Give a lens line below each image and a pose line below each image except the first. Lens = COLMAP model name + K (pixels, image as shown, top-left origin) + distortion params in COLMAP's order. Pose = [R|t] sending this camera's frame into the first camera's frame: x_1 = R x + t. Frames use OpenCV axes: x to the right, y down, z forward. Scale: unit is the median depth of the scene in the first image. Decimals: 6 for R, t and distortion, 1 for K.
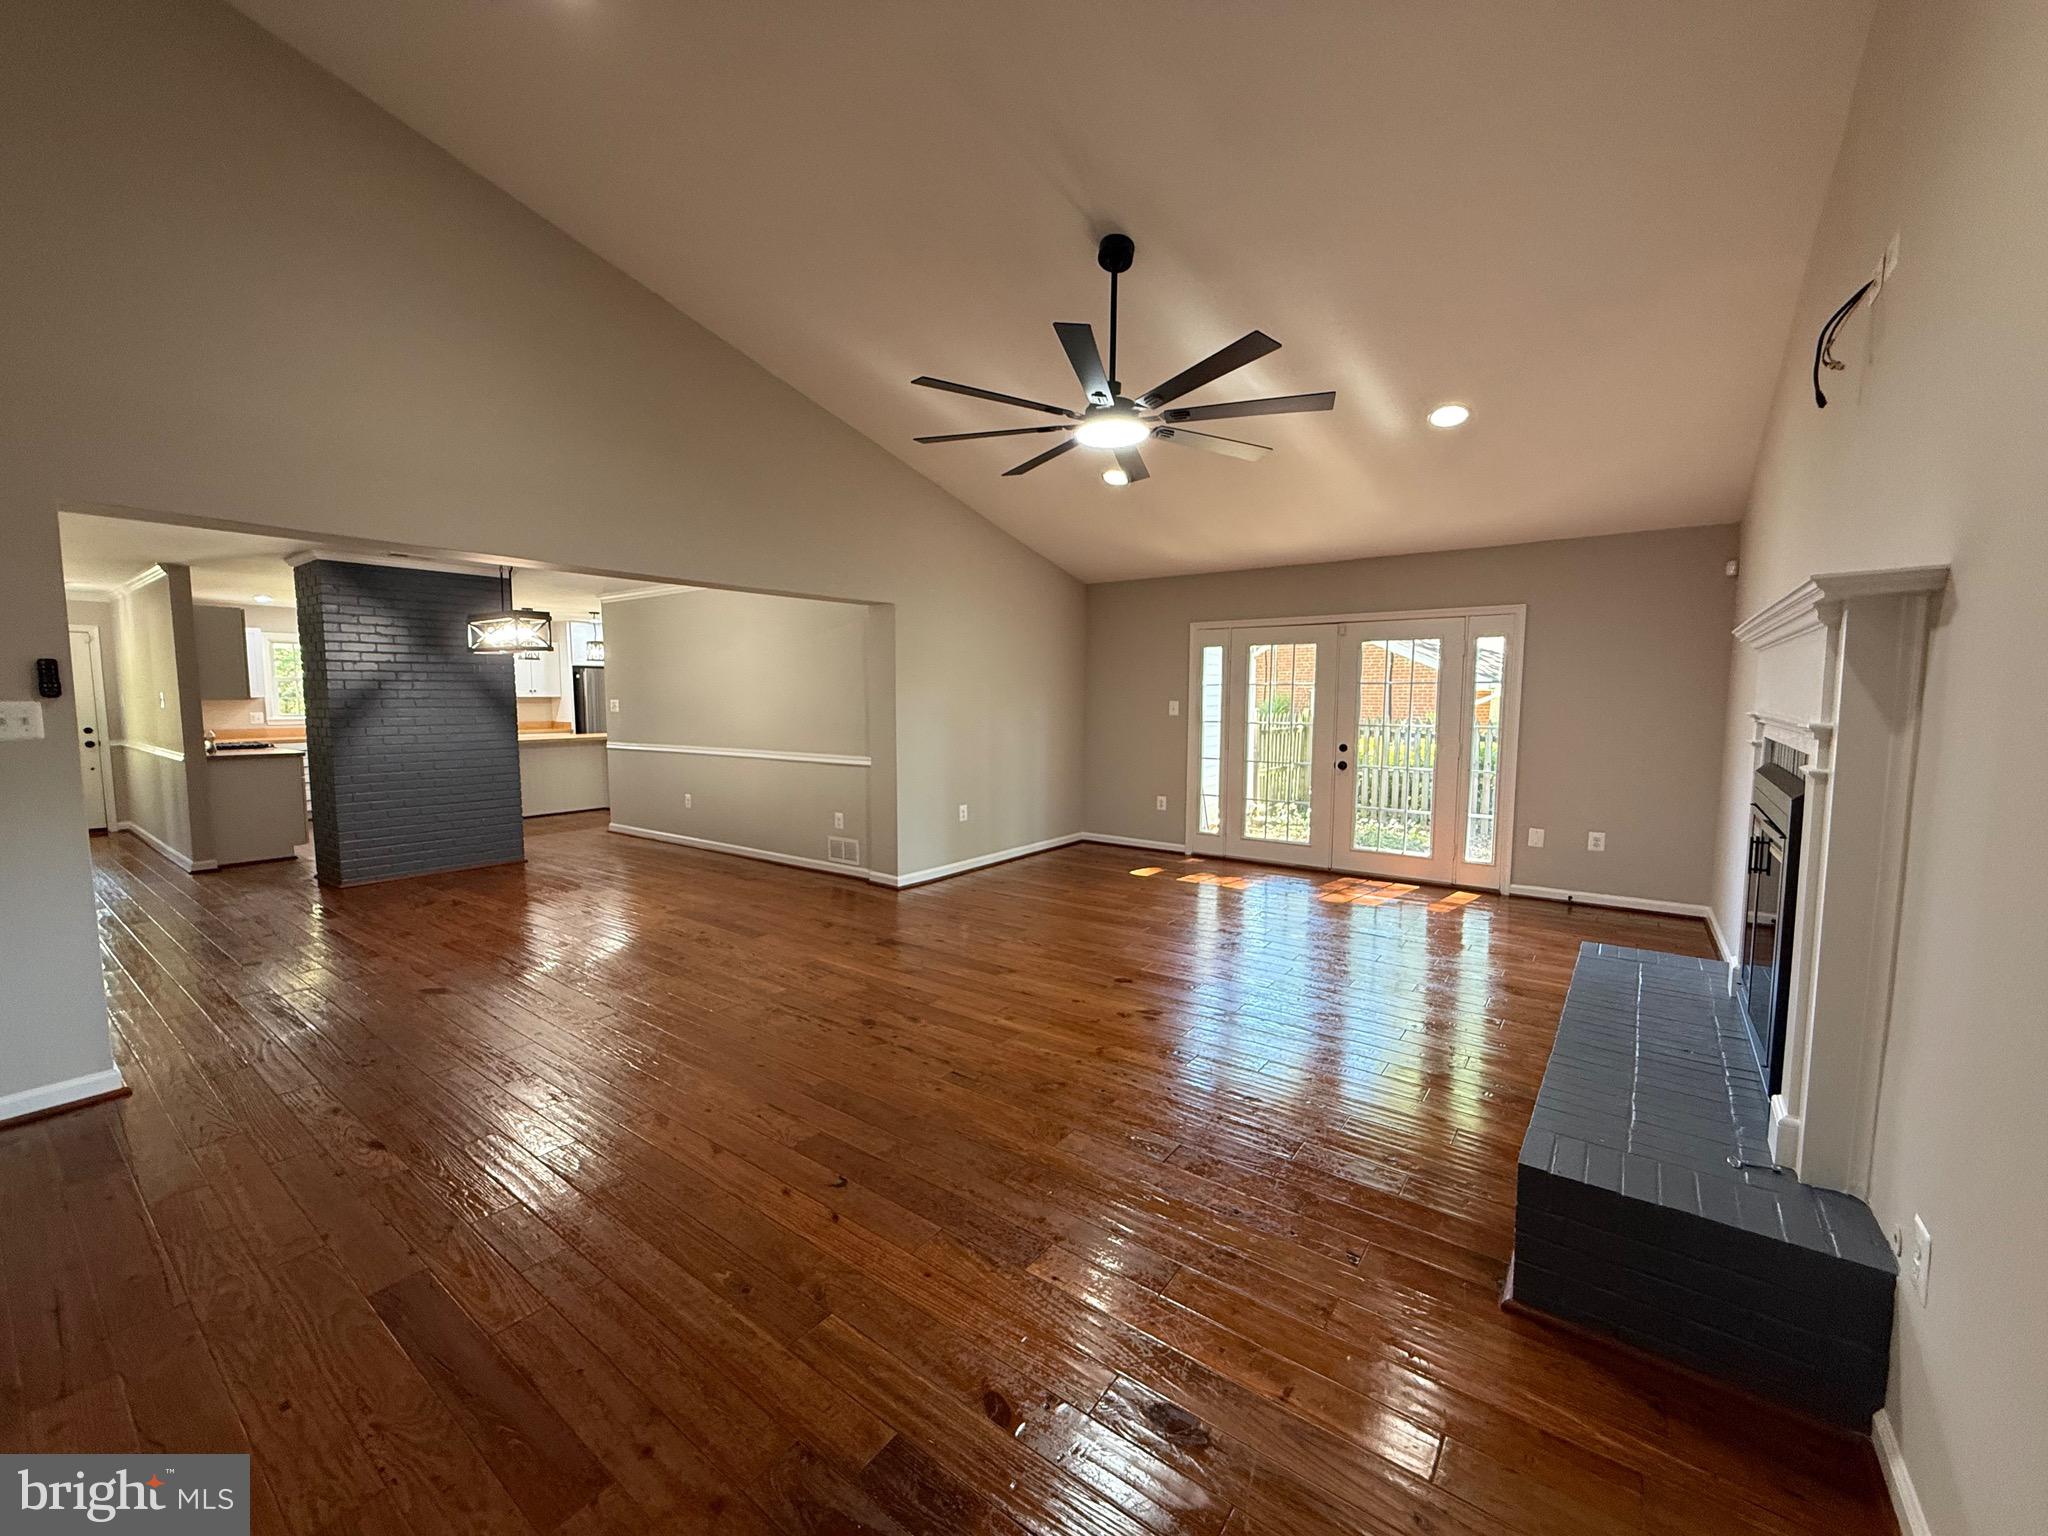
lens RADIAL K [[816.3, 0, 1021.2], [0, 816.3, 766.9], [0, 0, 1]] dist [-0.000818, 0.000786]
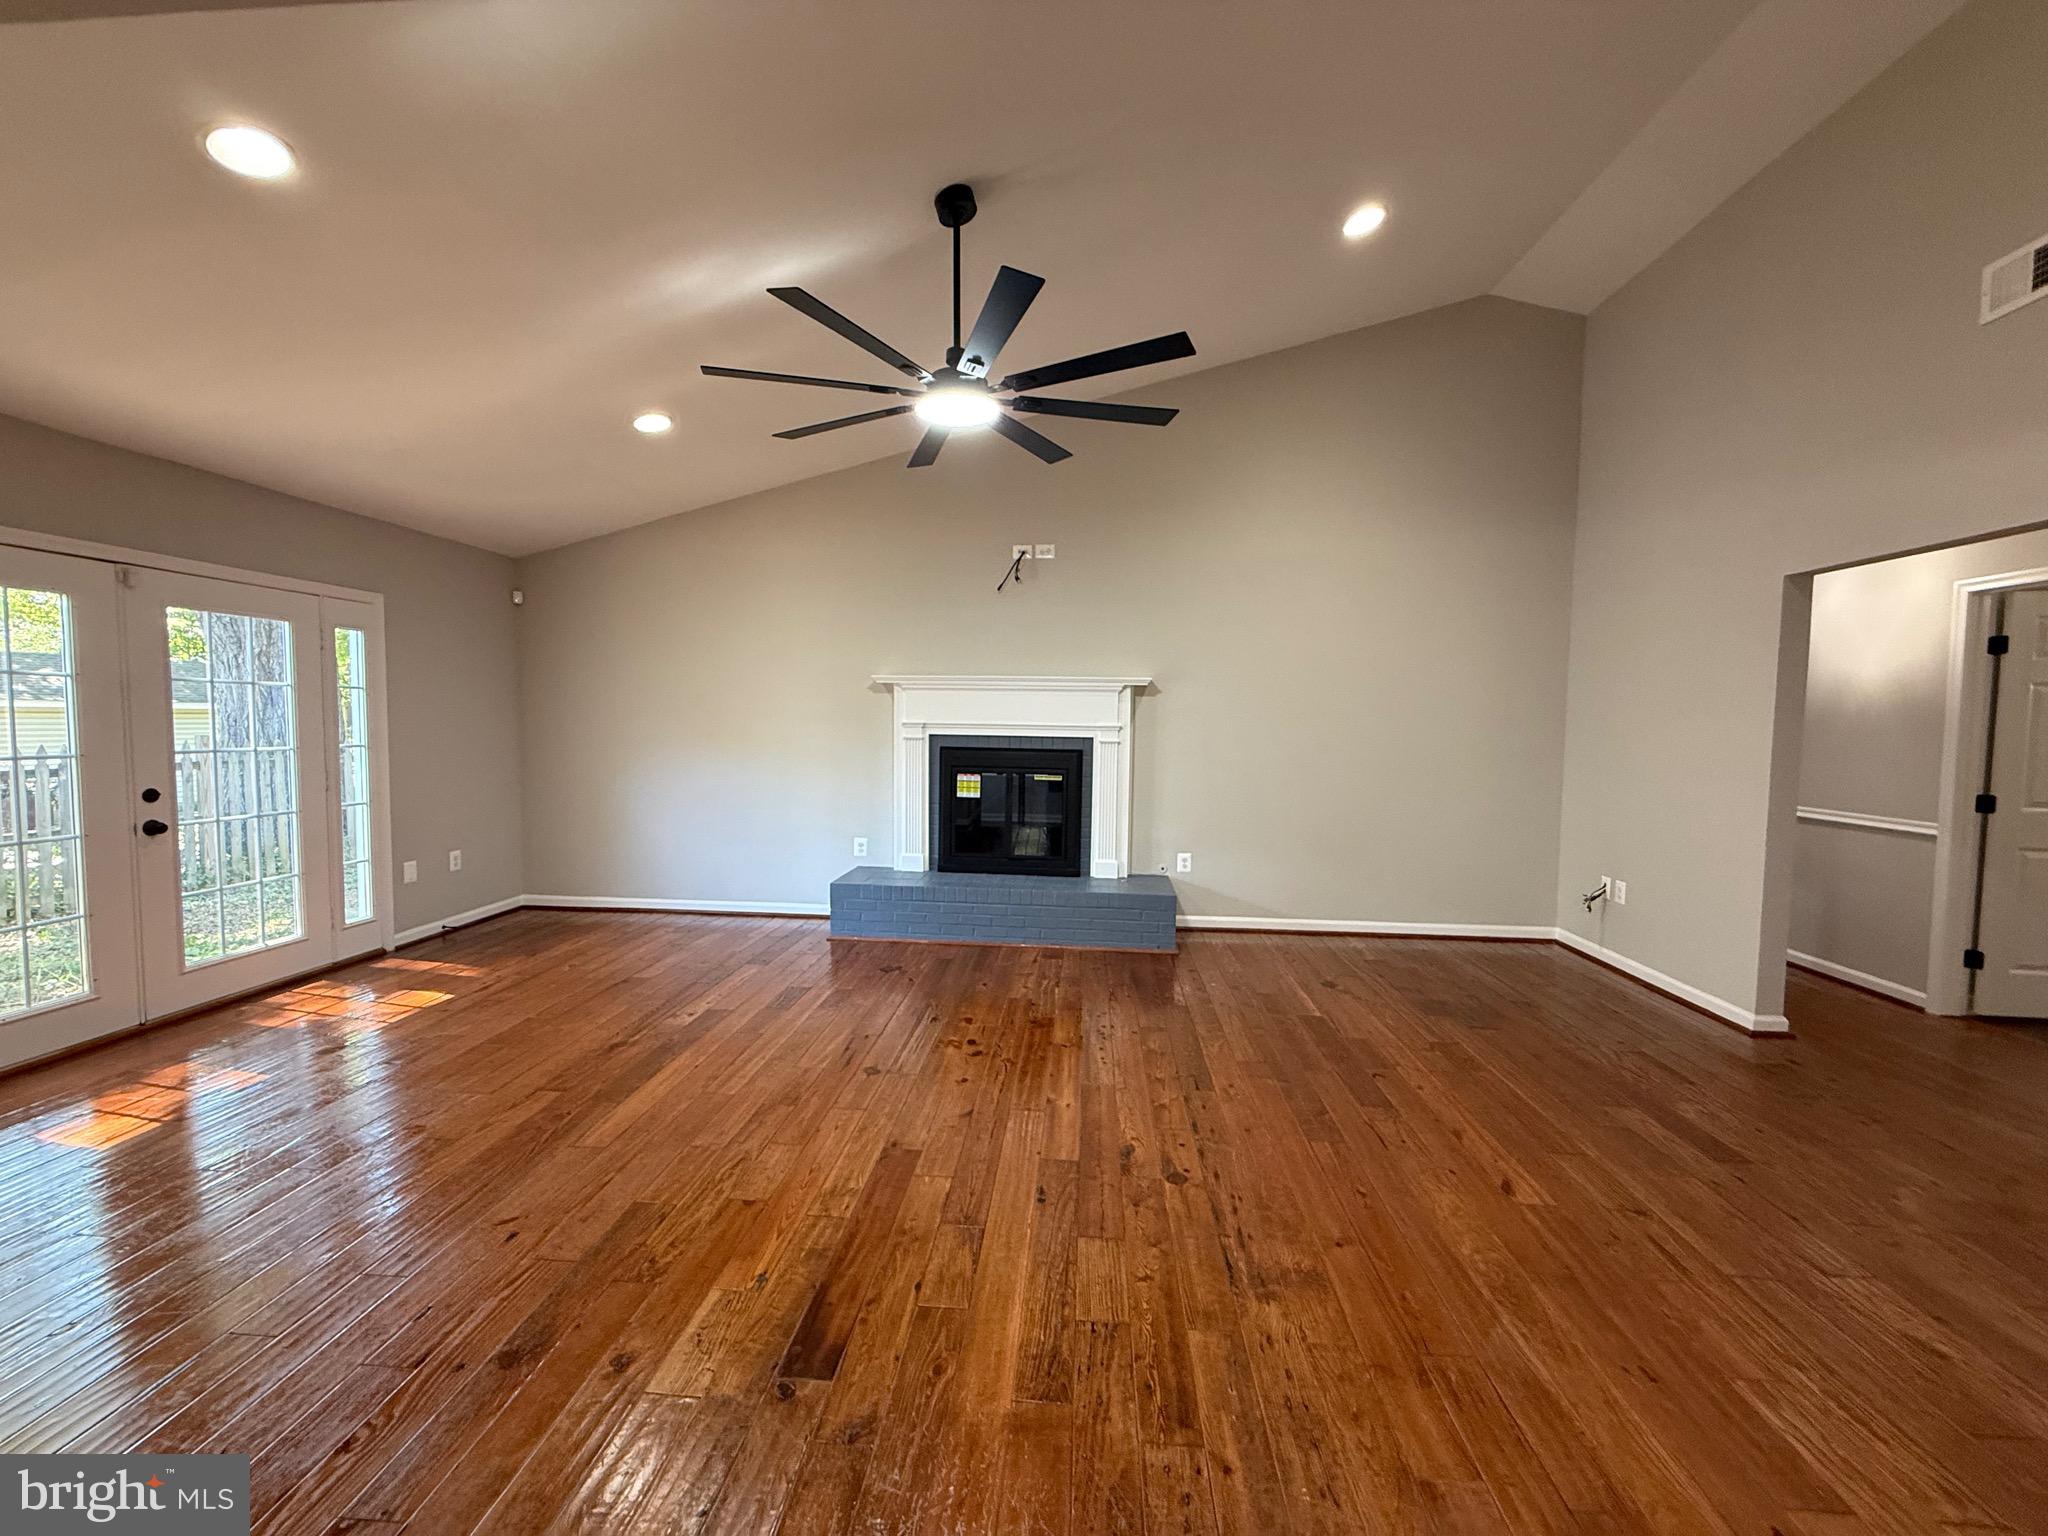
lens RADIAL K [[816.3, 0, 1022.3], [0, 816.3, 766.2], [0, 0, 1]] dist [-0.000818, 0.000786]
pose [[-0.529700, -0.054610, 0.846425, -0.387970], [0.061399, 0.992838, 0.102480, -0.065002], [-0.845960, 0.106253, -0.522553, 0.813963]]
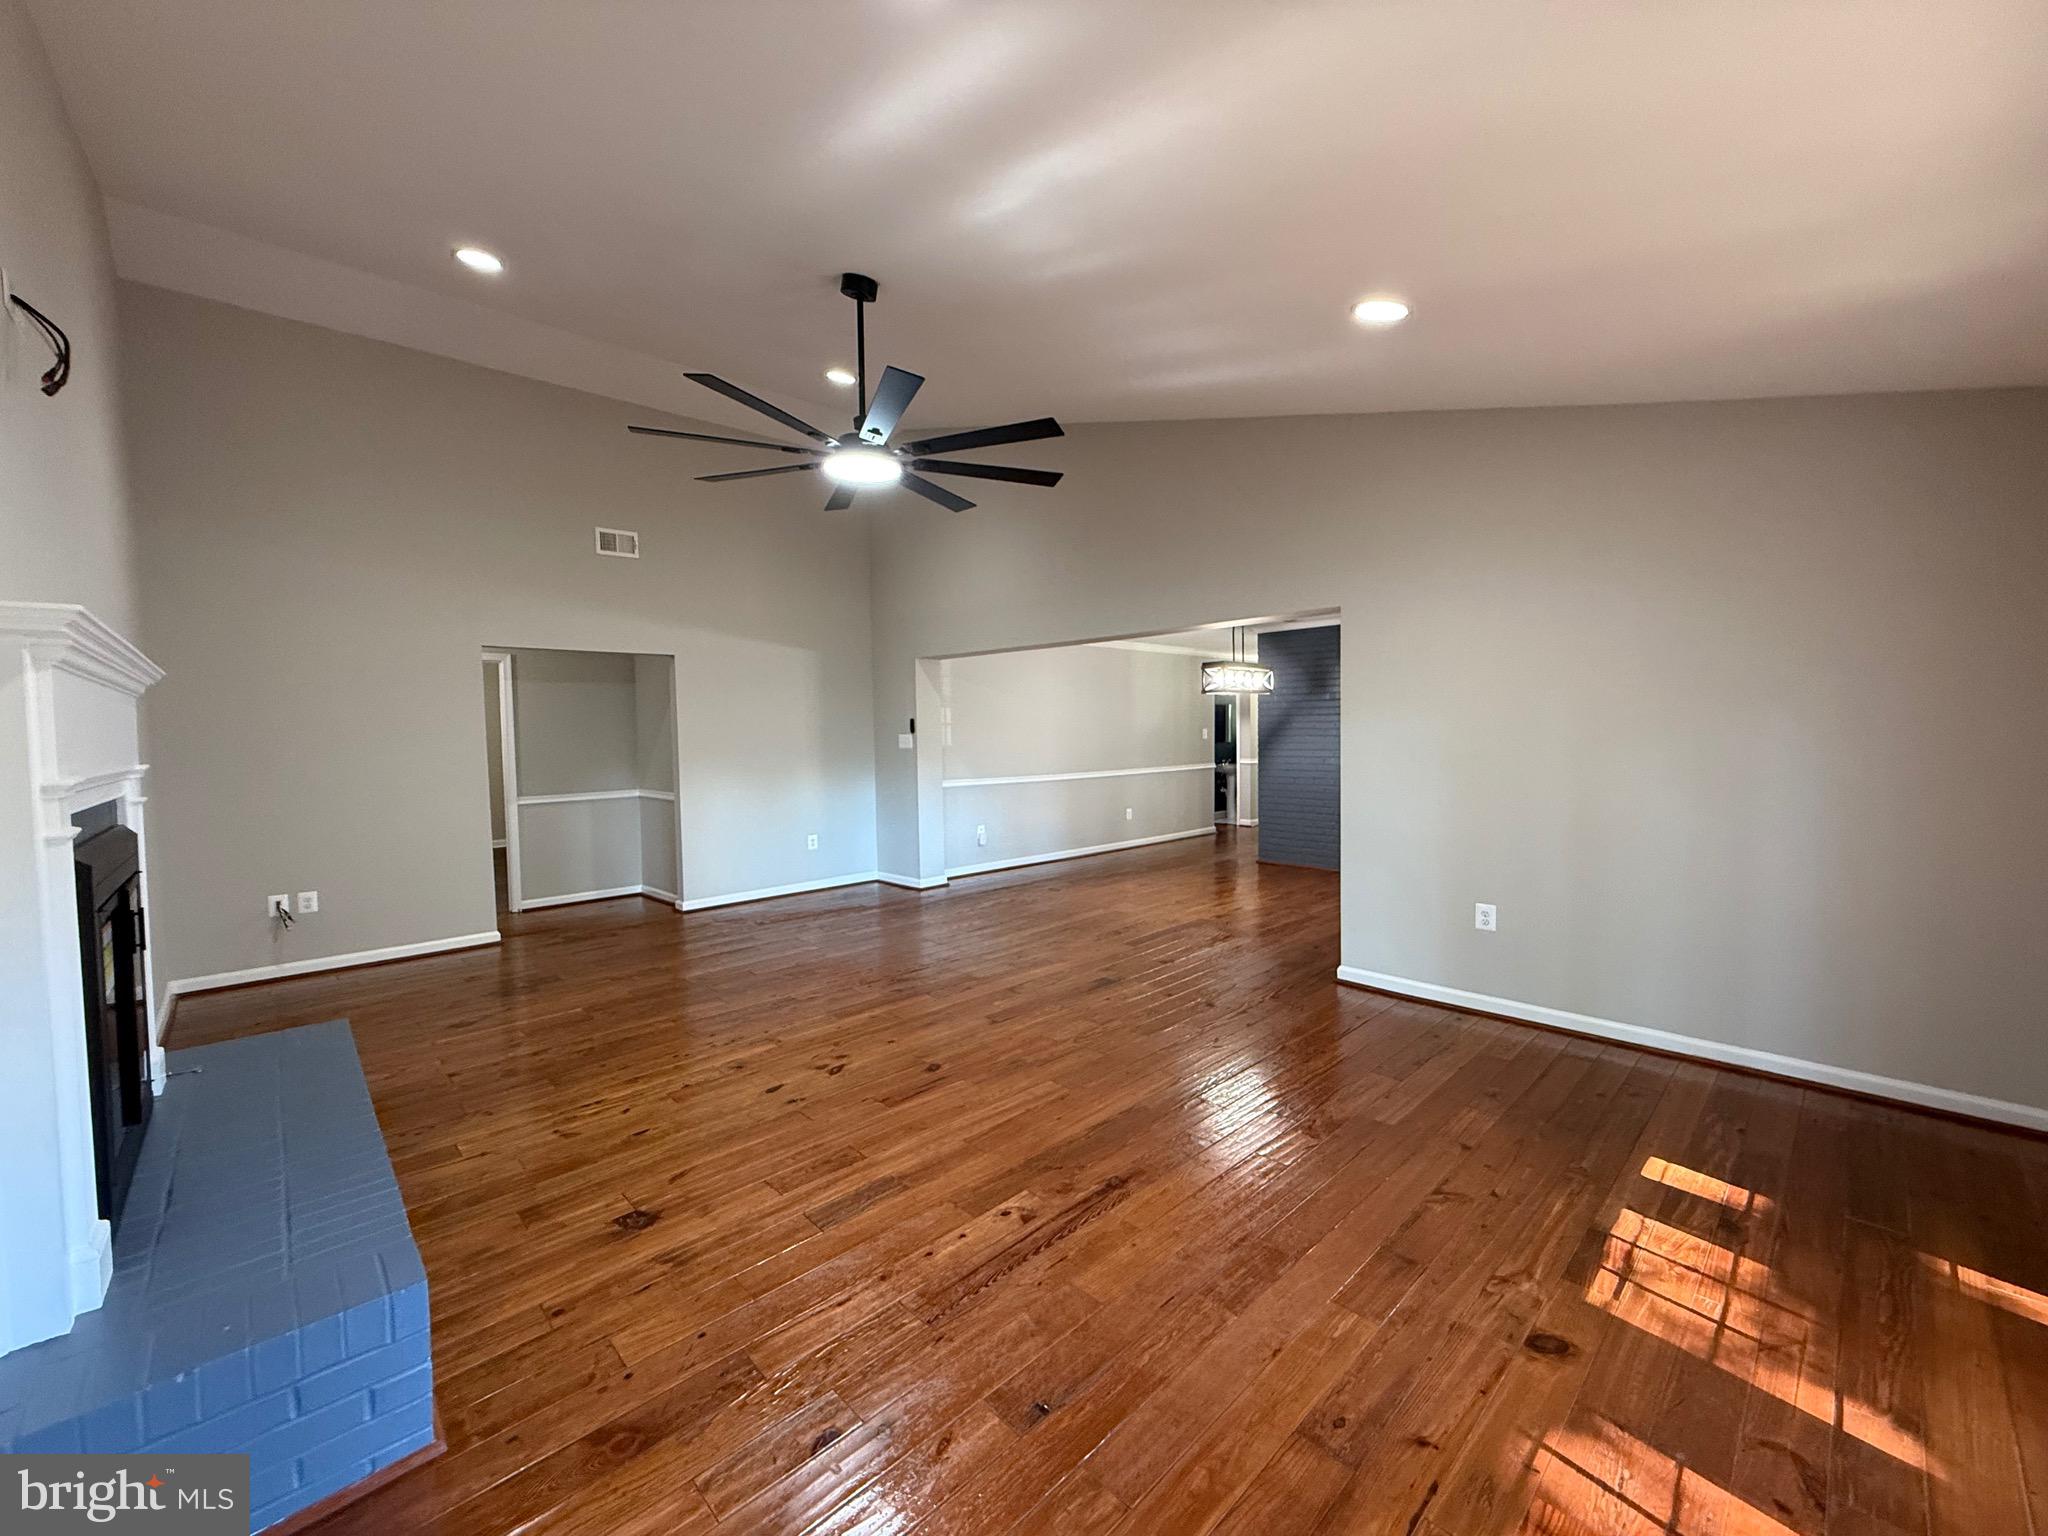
lens RADIAL K [[816.3, 0, 1020.5], [0, 816.3, 765.2], [0, 0, 1]] dist [-0.000818, 0.000786]
pose [[-0.166900, 0.045147, -0.984940, 0.603689], [-0.070795, 0.995824, 0.057642, -0.069003], [0.983429, 0.079350, -0.163006, 0.778537]]
